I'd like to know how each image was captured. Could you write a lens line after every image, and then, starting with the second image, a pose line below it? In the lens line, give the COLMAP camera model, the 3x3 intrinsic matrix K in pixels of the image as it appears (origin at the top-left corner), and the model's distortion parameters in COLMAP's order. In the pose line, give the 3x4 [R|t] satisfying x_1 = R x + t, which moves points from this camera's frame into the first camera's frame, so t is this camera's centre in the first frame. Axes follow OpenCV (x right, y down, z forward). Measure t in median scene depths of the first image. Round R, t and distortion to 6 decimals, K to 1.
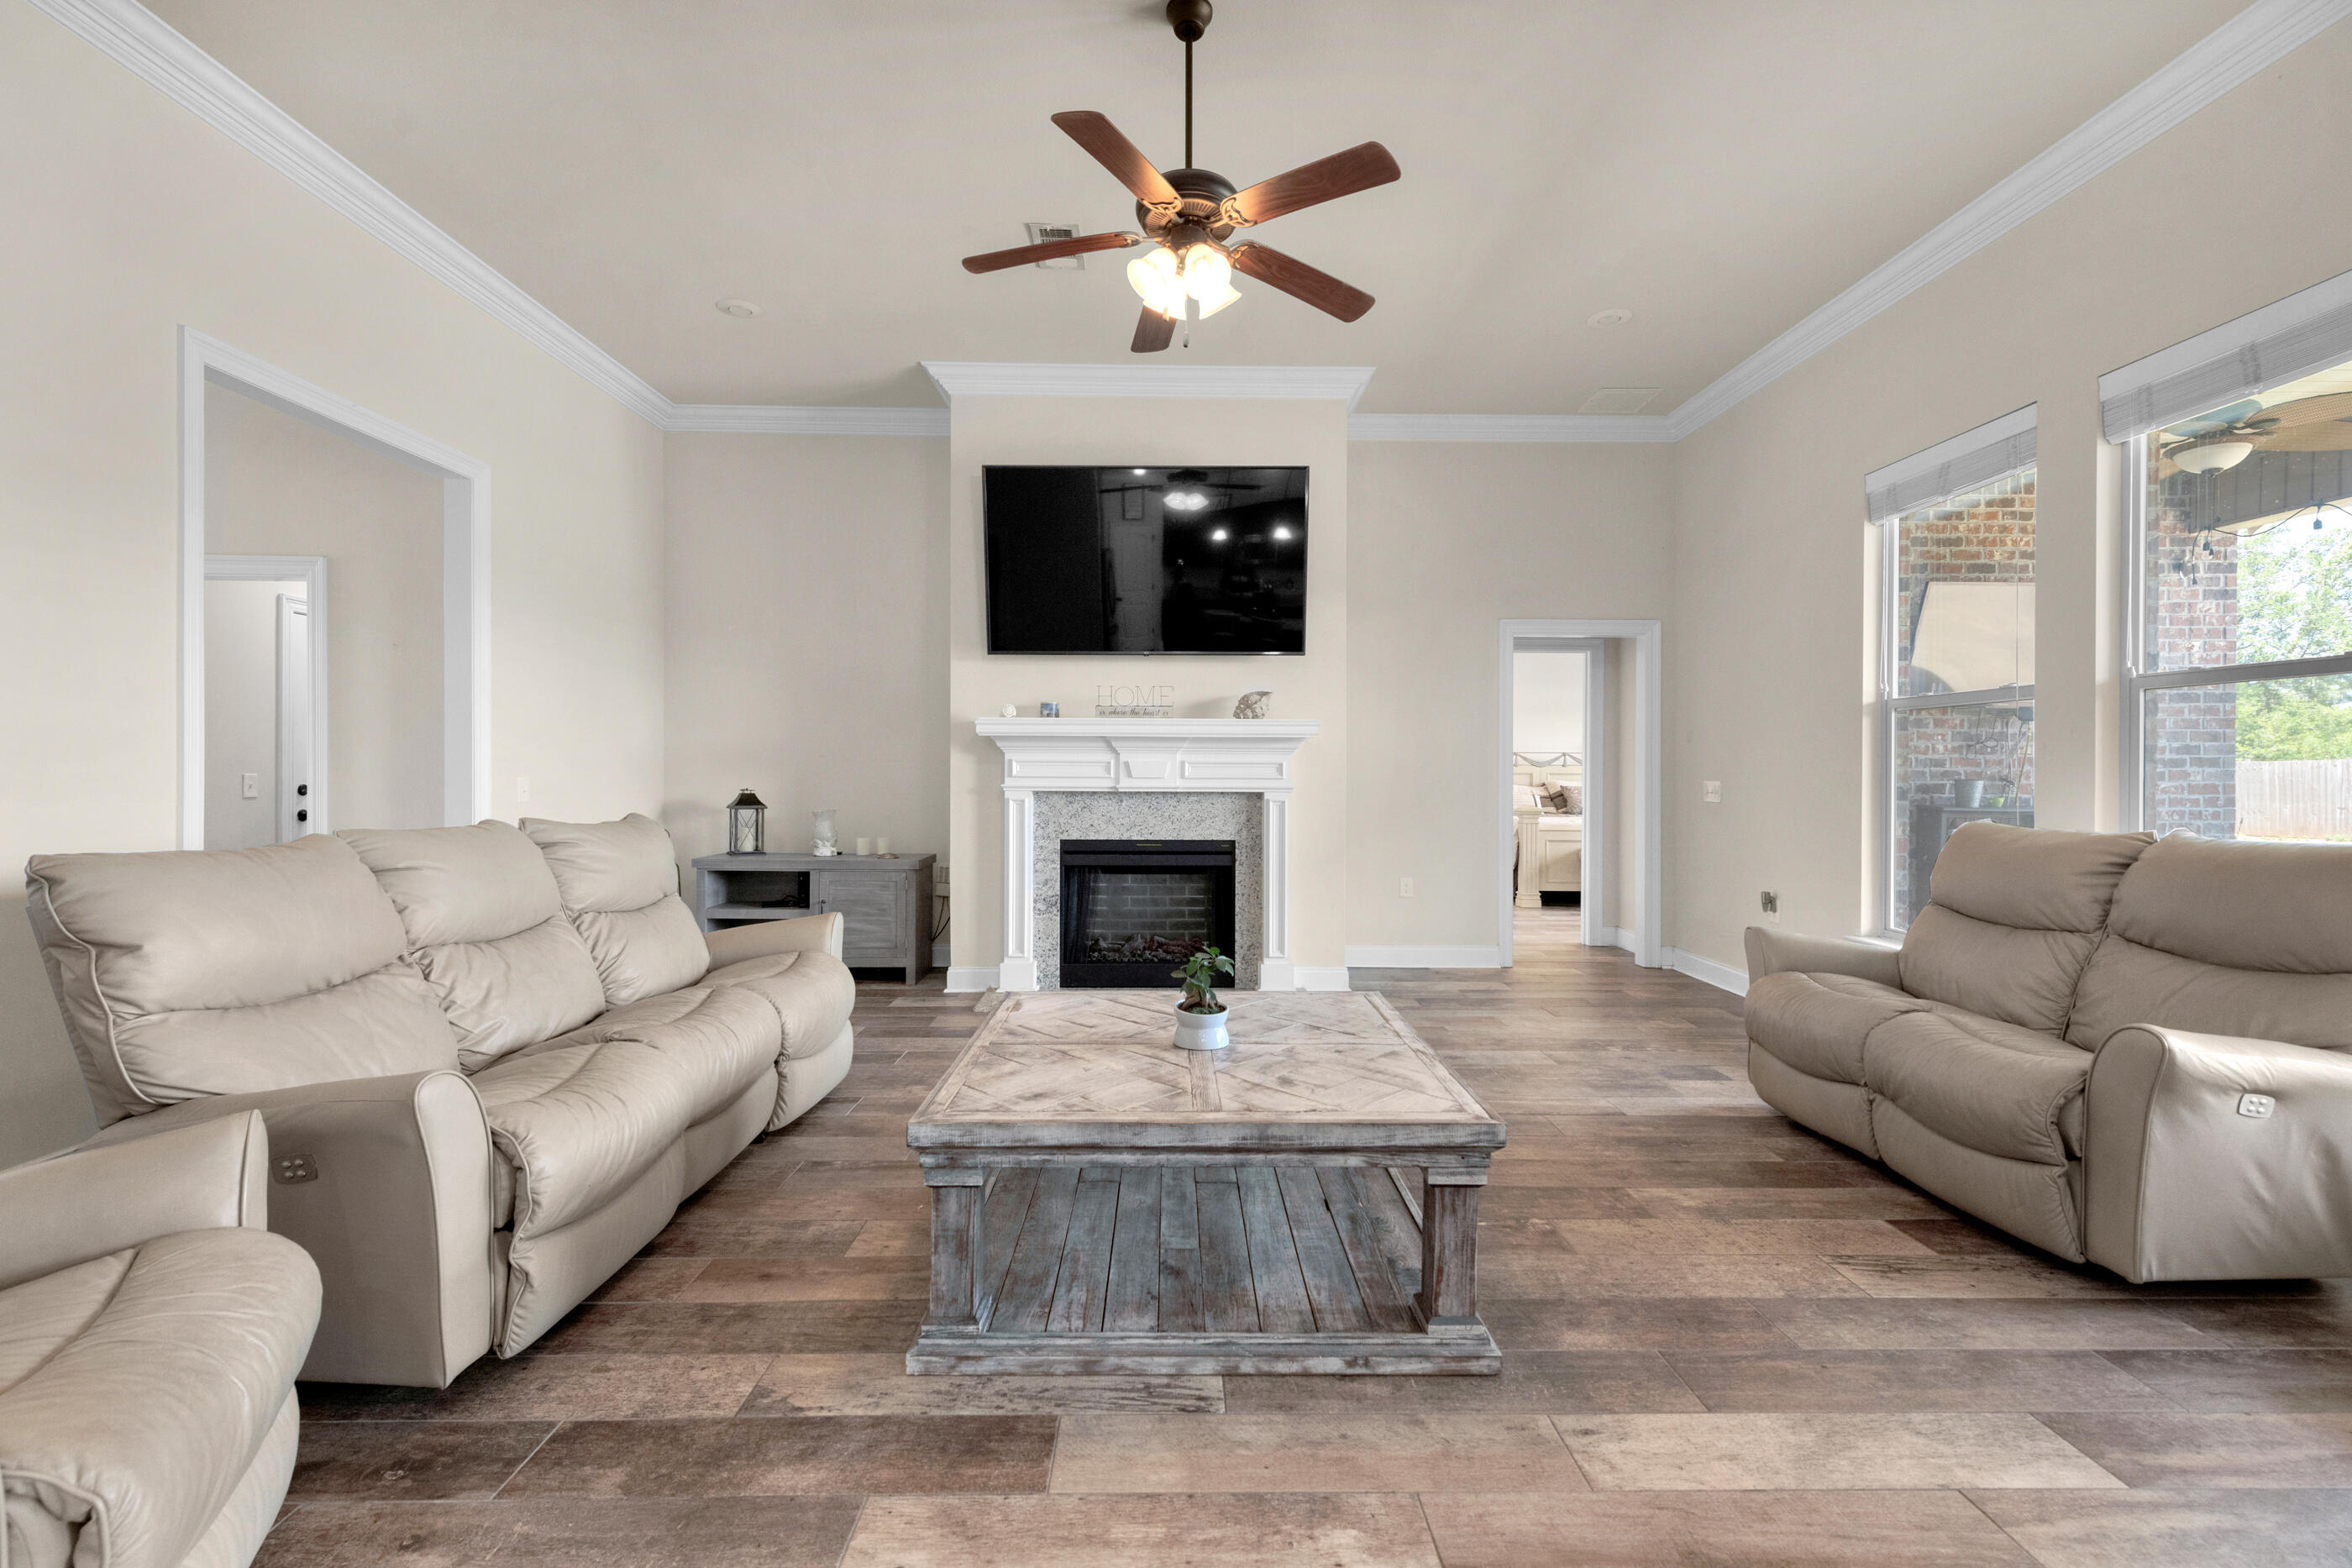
lens RADIAL K [[1005.9, 0, 1177.7], [0, 1005.9, 774.8], [0, 0, 1]] dist [0.012841, -0.000299]
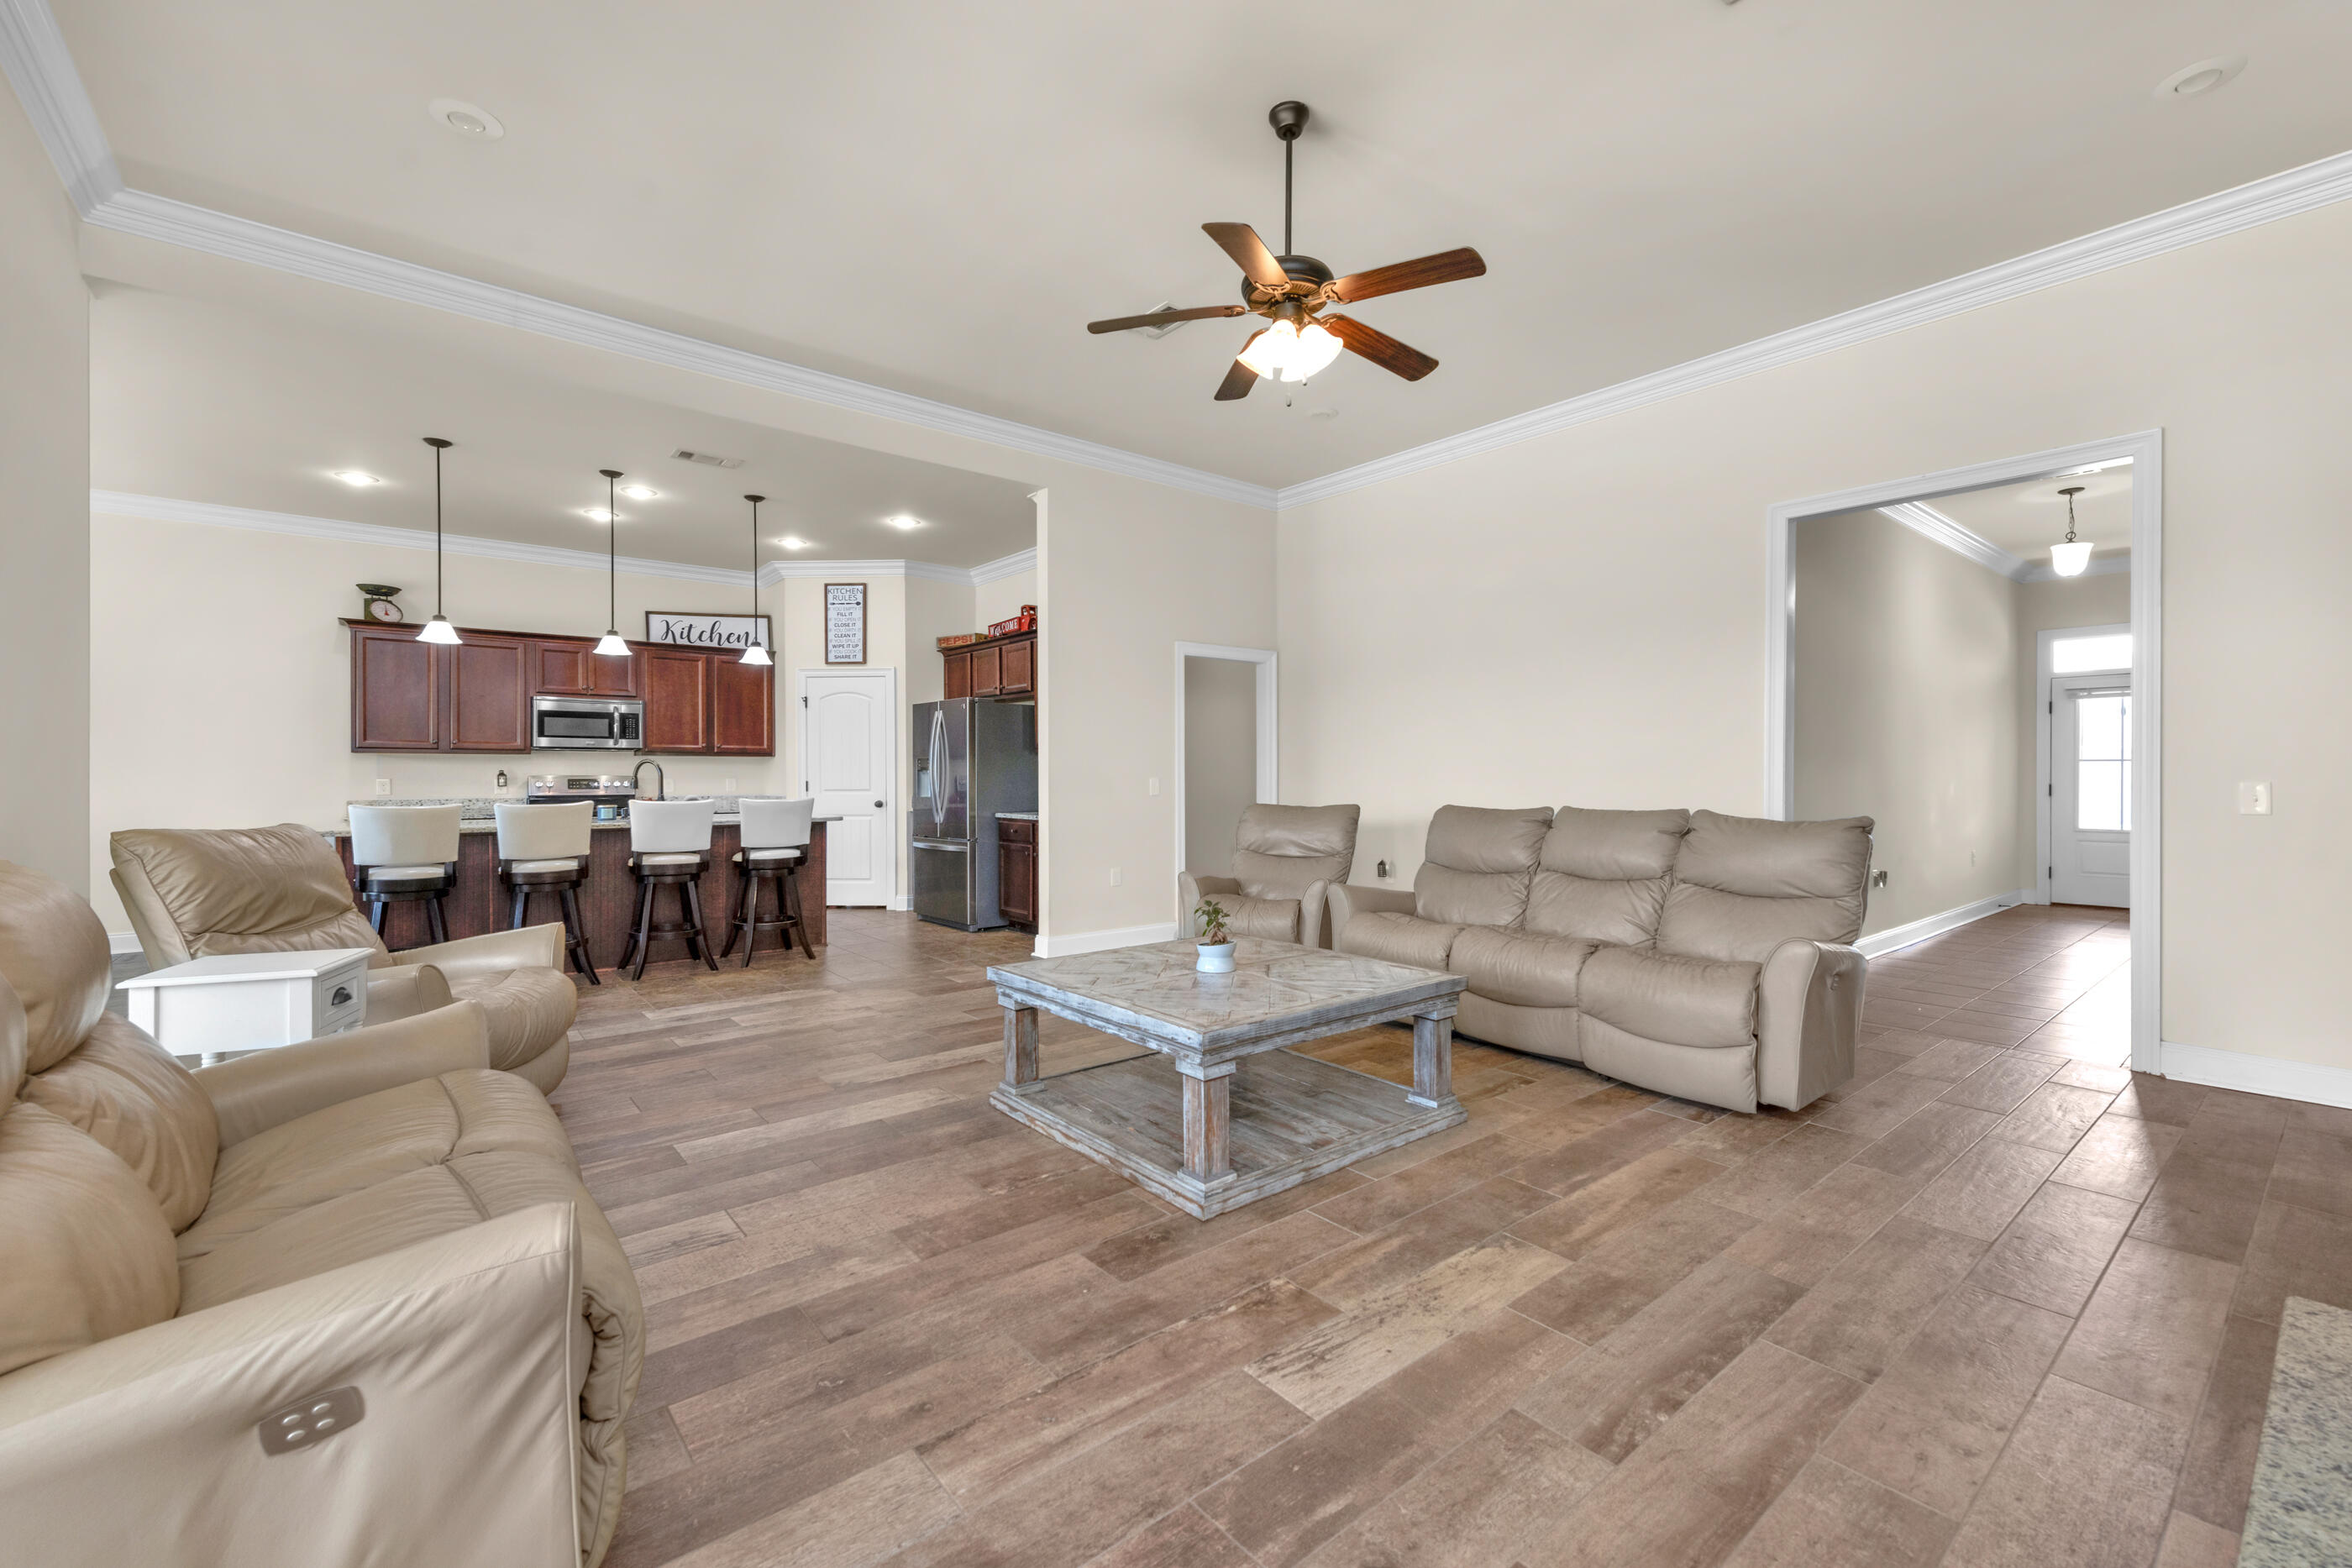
lens RADIAL K [[957.4, 0, 1209.6], [0, 957.4, 778.7], [0, 0, 1]] dist [0.012109, -0.015811]
pose [[-0.766029, -0.002778, -0.642800, 0.673001], [-0.004228, 0.999991, 0.000717, 0.004341], [0.642792, 0.003267, -0.766034, 1.537010]]
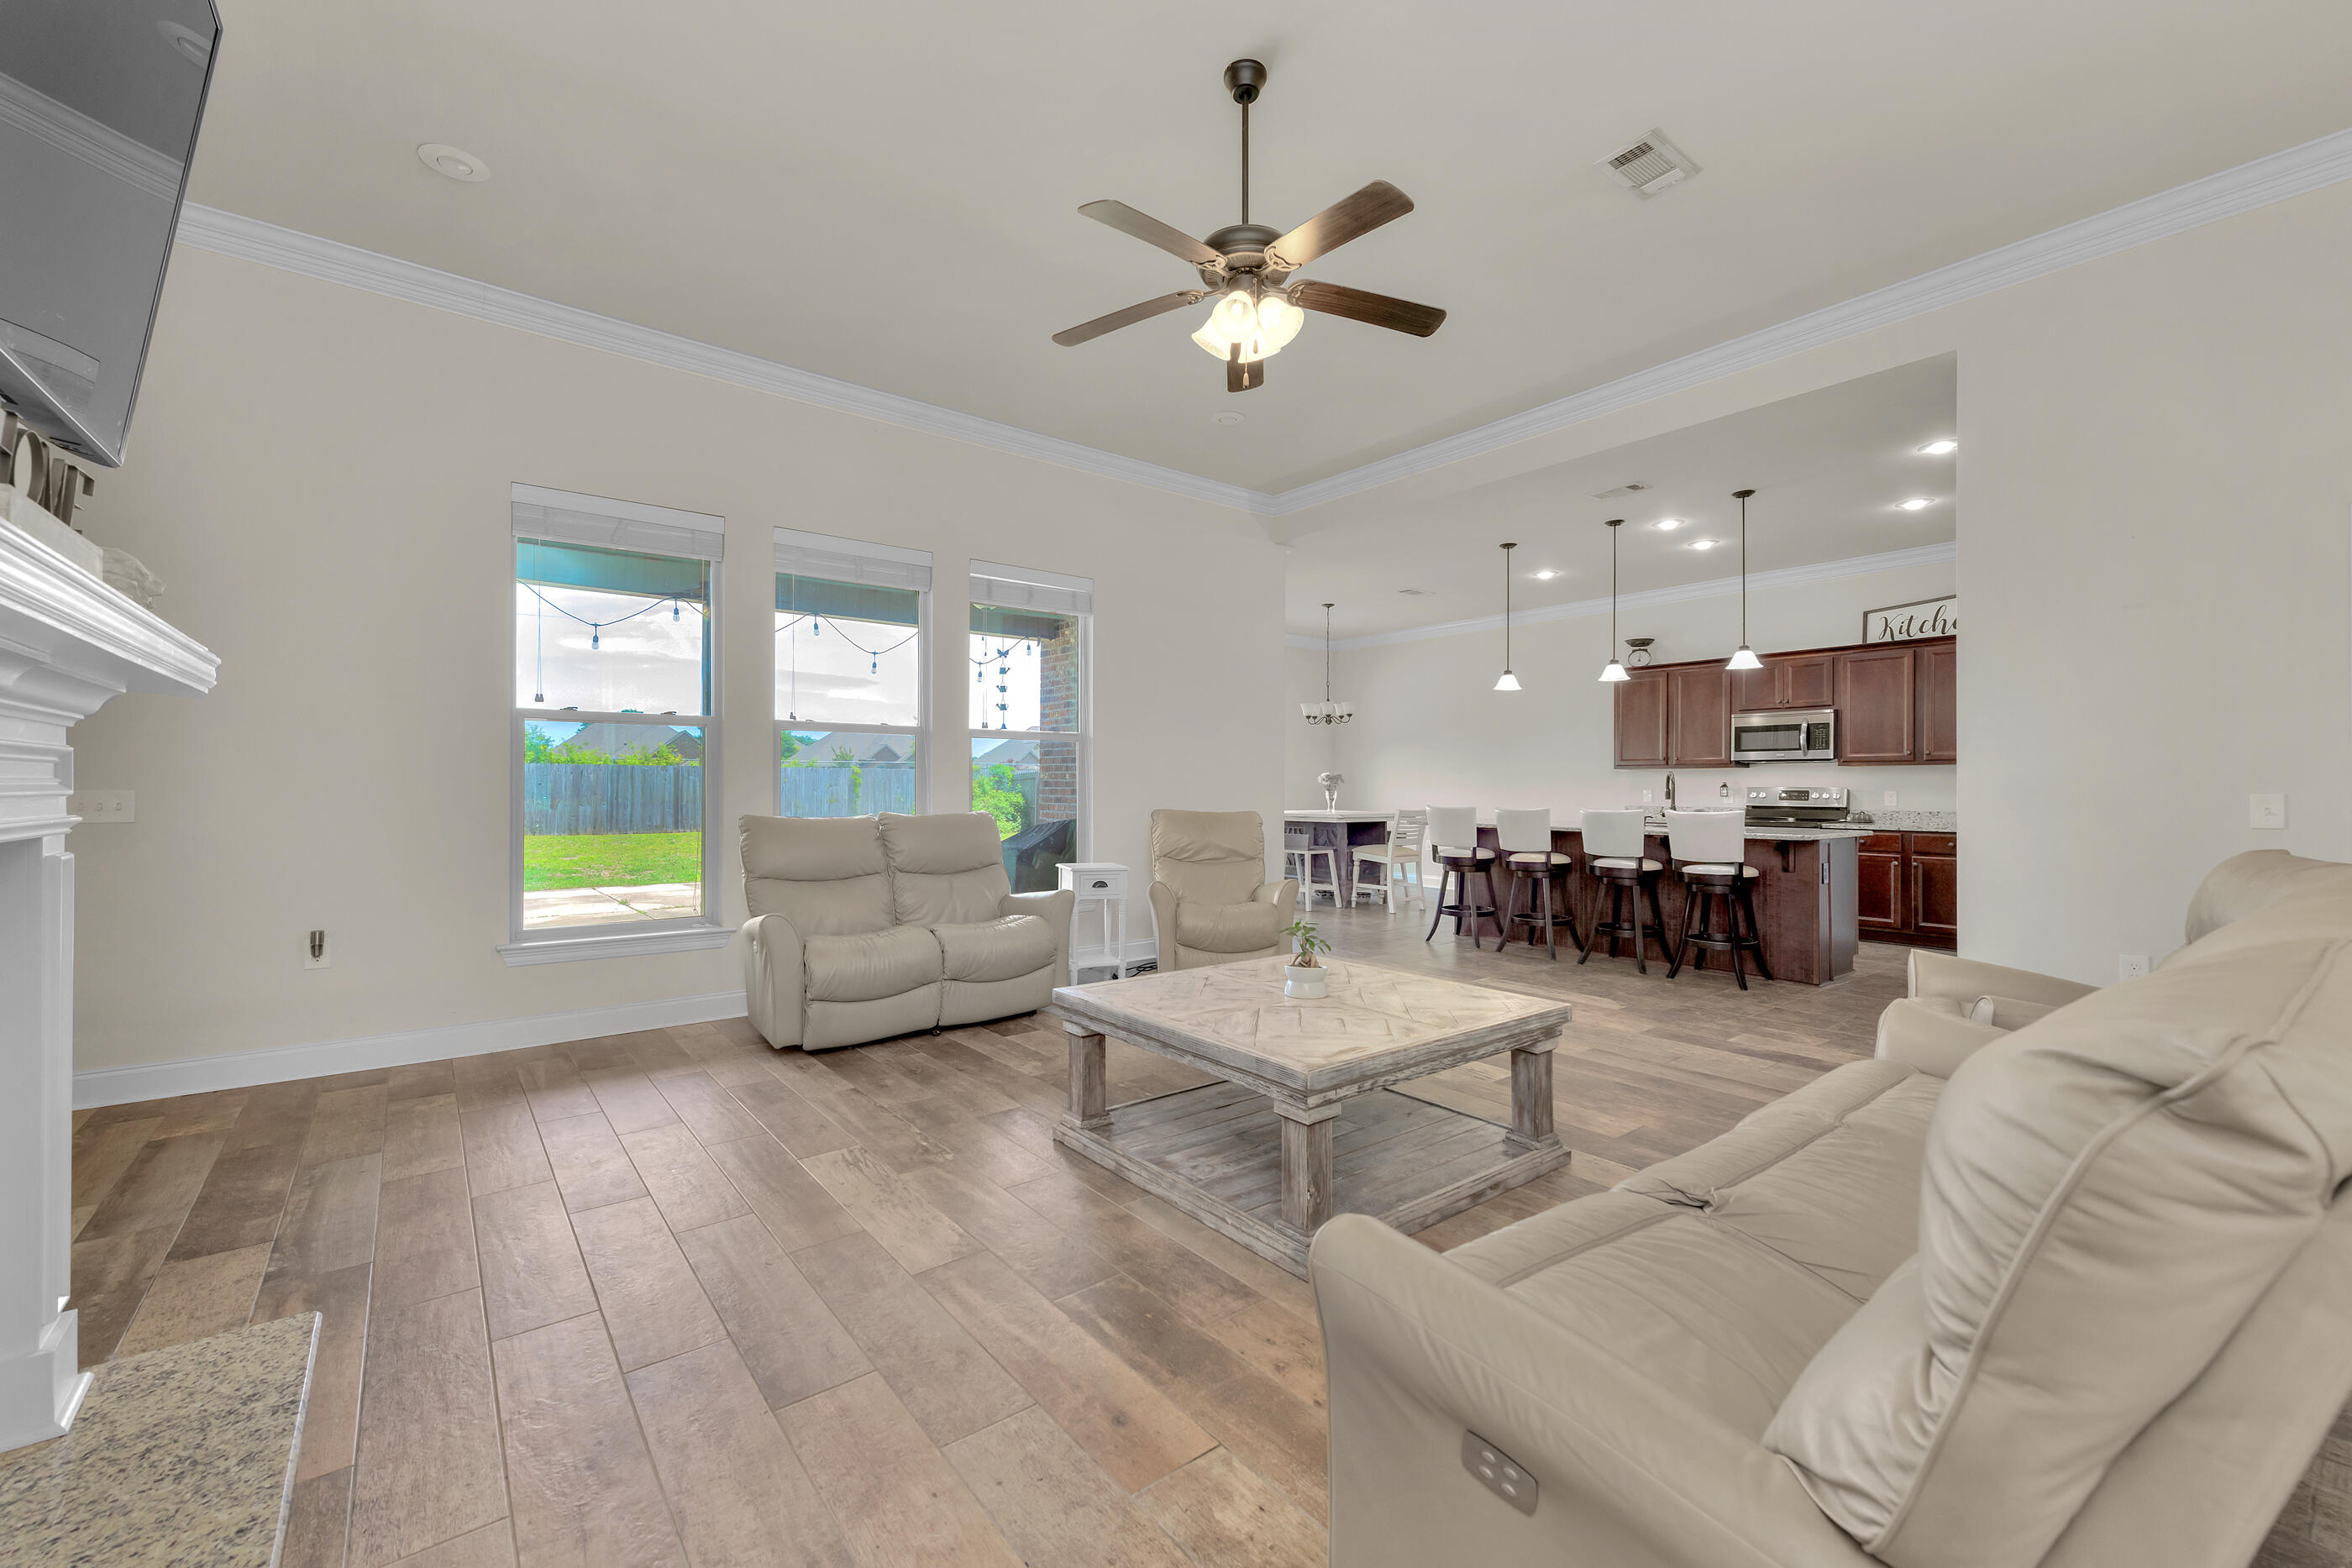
lens RADIAL K [[973.5, 0, 1180.8], [0, 973.5, 783.7], [0, 0, 1]] dist [0.014677, -0.003103]
pose [[-0.617708, -0.006013, 0.786385, -0.658917], [-0.005357, 0.999980, 0.003438, -0.003805], [-0.786389, -0.002089, -0.617728, 1.457837]]
